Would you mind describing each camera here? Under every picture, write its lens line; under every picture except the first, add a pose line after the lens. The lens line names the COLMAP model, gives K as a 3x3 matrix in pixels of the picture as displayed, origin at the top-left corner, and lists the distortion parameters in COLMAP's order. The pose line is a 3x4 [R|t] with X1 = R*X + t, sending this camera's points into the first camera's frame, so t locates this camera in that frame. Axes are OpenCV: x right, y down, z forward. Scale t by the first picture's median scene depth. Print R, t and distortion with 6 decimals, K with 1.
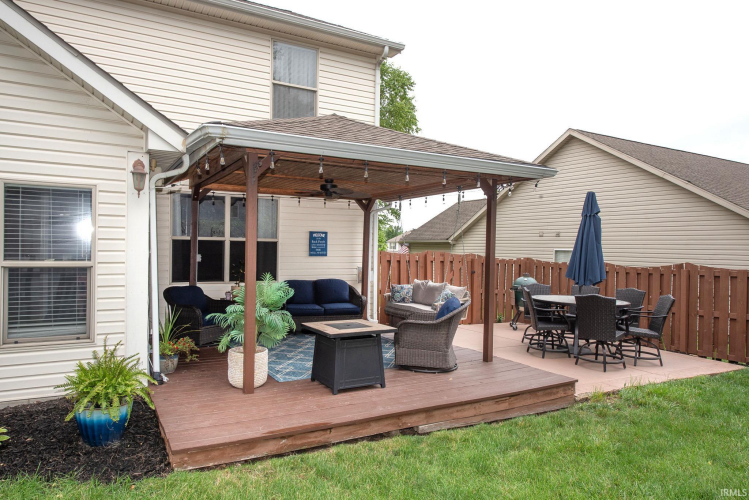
lens RADIAL K [[483.9, 0, 373.5], [0, 483.9, 251.1], [0, 0, 1]] dist [-0.000082, 0.000136]
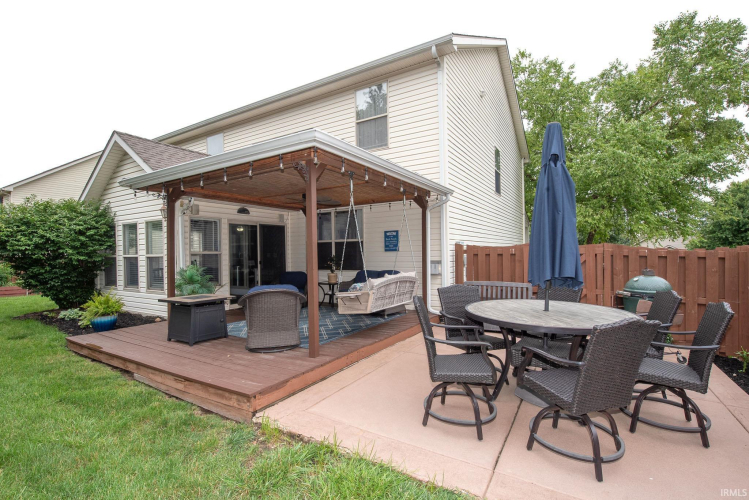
lens RADIAL K [[345.9, 0, 375.0], [0, 345.9, 252.9], [0, 0, 1]] dist [-0.005199, -0.000552]
pose [[0.502352, -0.019920, -0.864434, 0.613899], [0.014997, 0.999785, -0.014324, 0.026755], [0.864533, -0.005769, 0.502543, 0.538267]]
